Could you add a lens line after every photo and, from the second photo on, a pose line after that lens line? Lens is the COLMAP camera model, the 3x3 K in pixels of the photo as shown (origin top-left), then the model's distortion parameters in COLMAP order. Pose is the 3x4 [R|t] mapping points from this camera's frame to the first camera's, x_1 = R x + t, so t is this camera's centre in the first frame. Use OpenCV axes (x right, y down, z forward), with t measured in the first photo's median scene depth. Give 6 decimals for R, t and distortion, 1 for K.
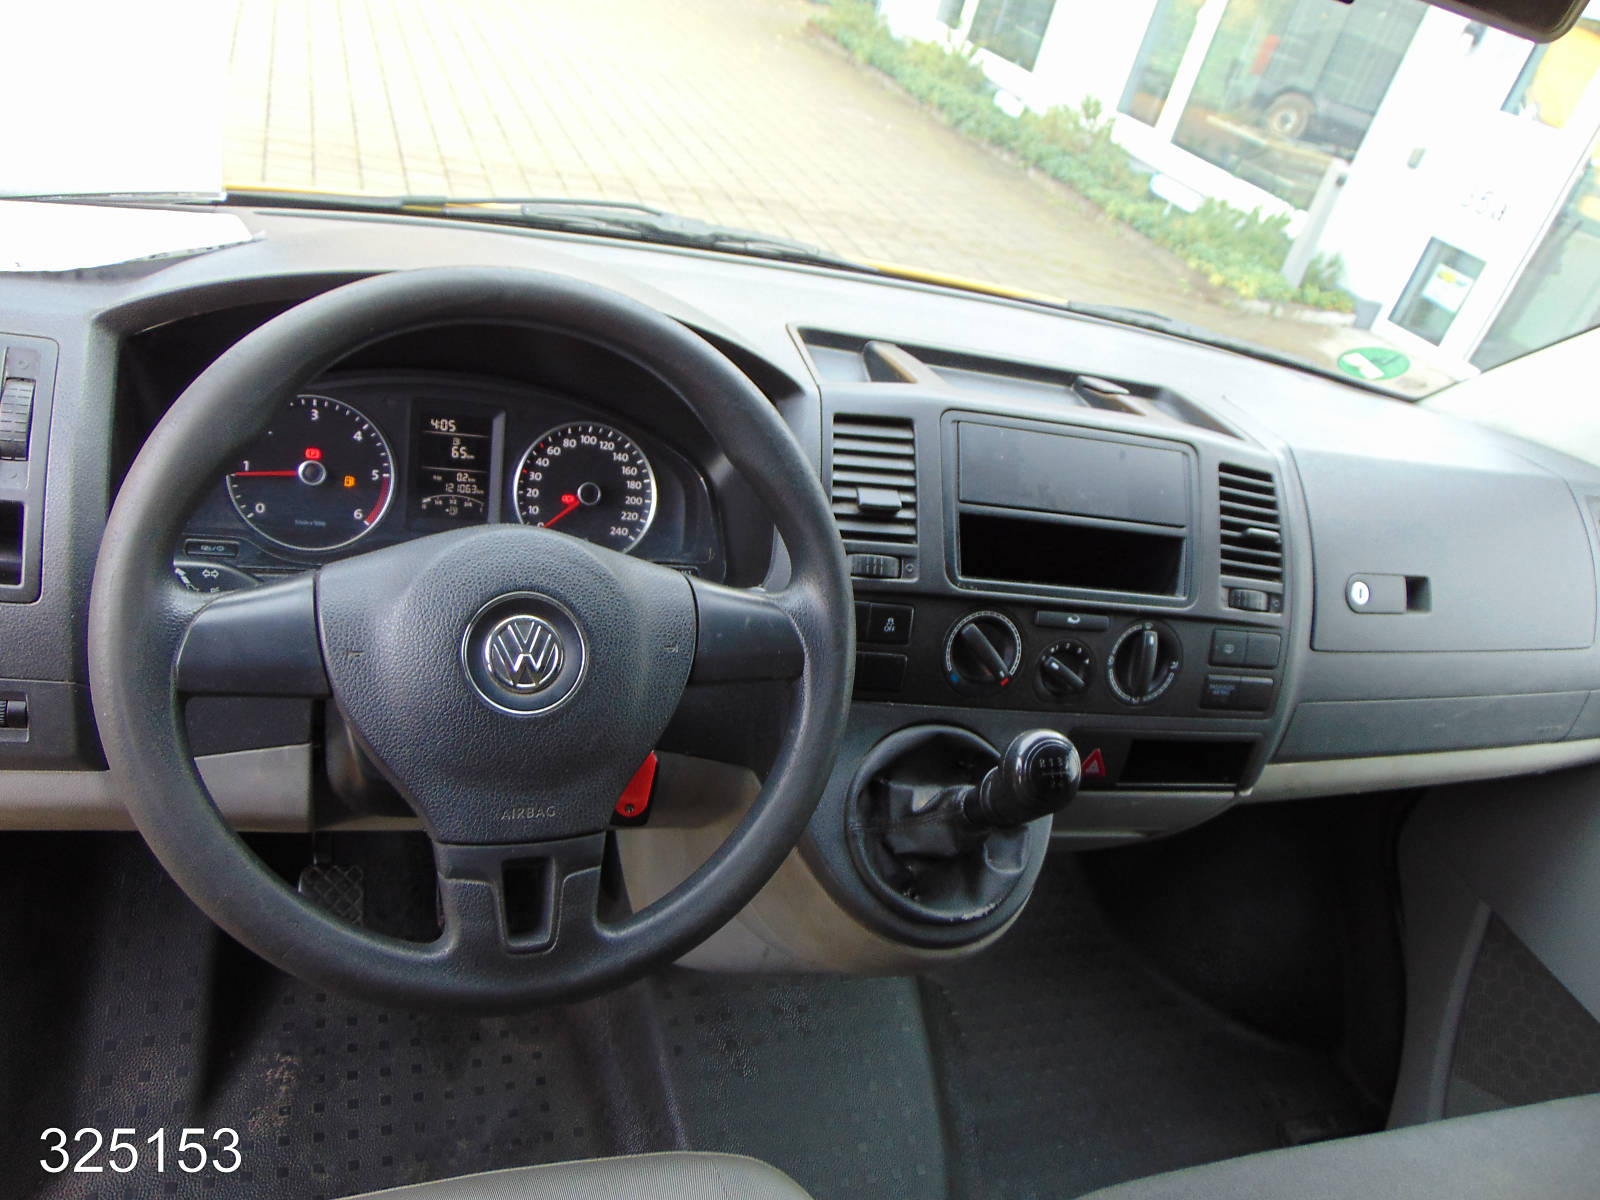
lens RADIAL K [[1162.2, 0, 797.3], [0, 1162.2, 600.9], [0, 0, 1]] dist [0.008359, 0.006115]
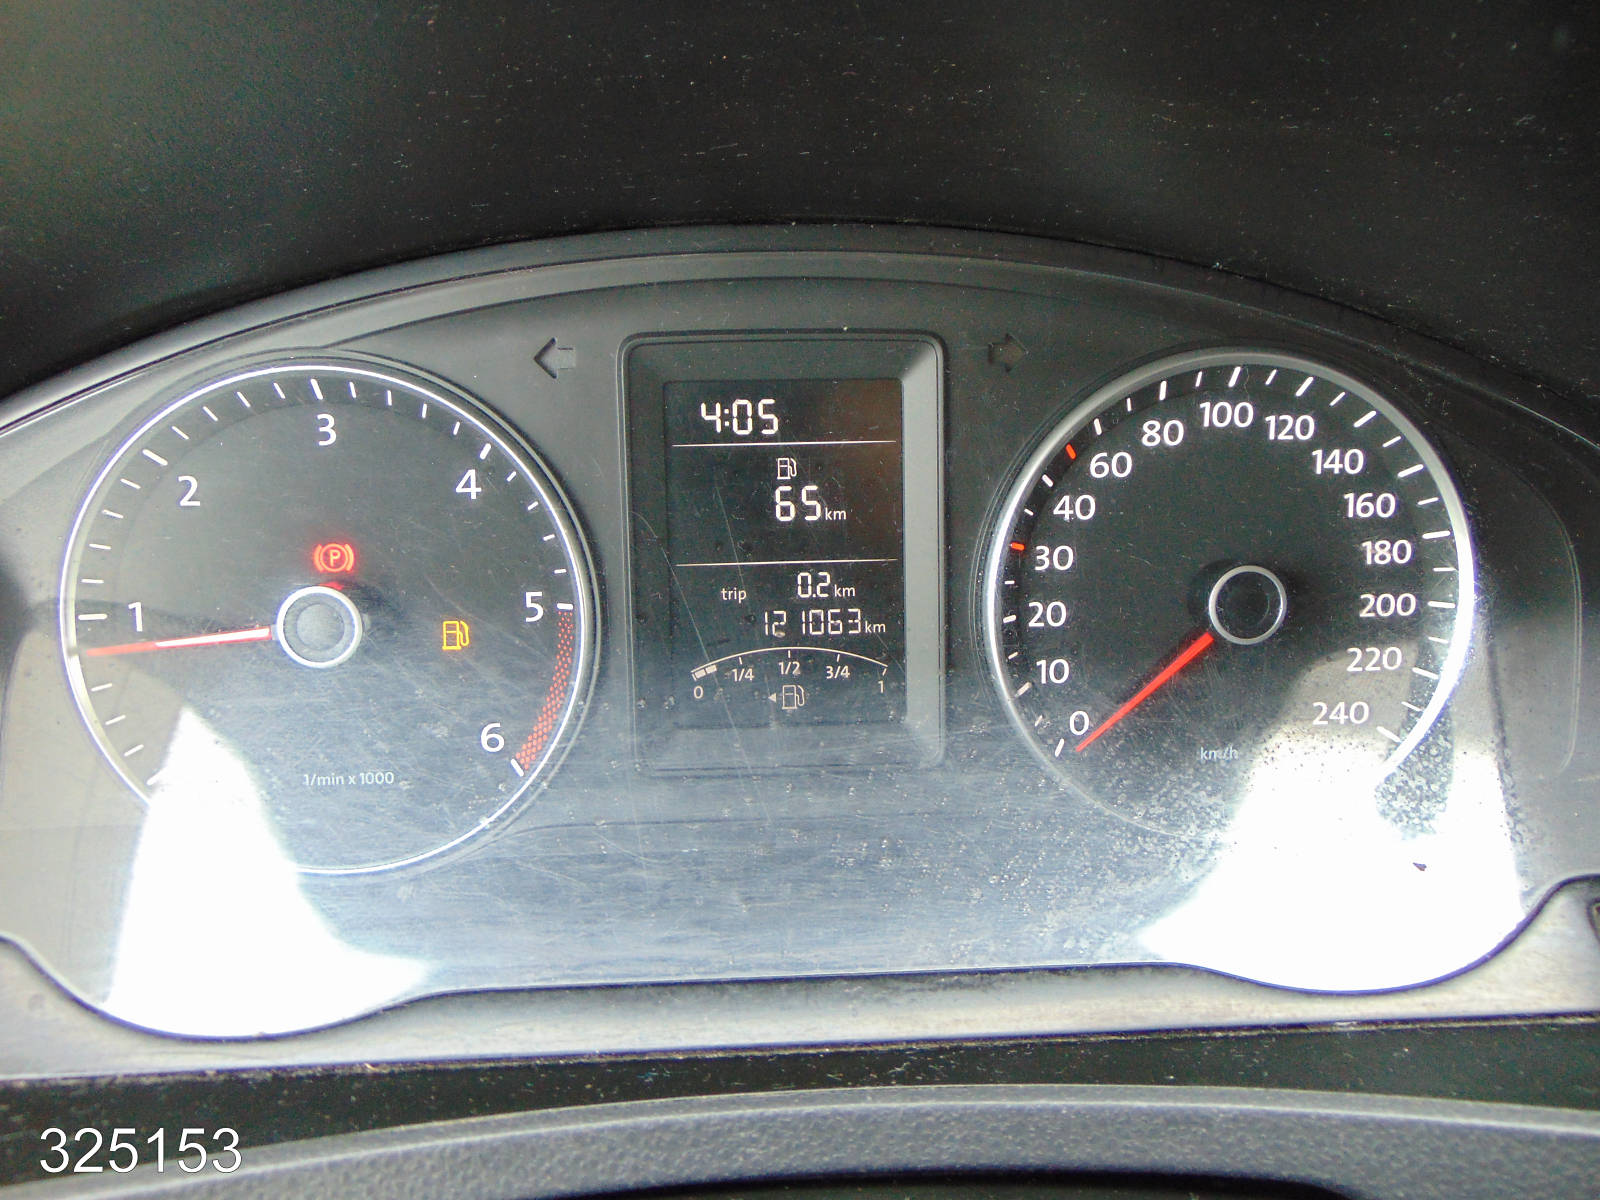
lens RADIAL K [[1162.2, 0, 797.8], [0, 1162.2, 601.6], [0, 0, 1]] dist [0.008359, 0.006115]
pose [[0.919188, -0.051132, -0.390486, -0.172148], [0.053684, 0.998548, -0.004384, -0.099290], [0.390144, -0.016933, 0.920598, 0.710864]]
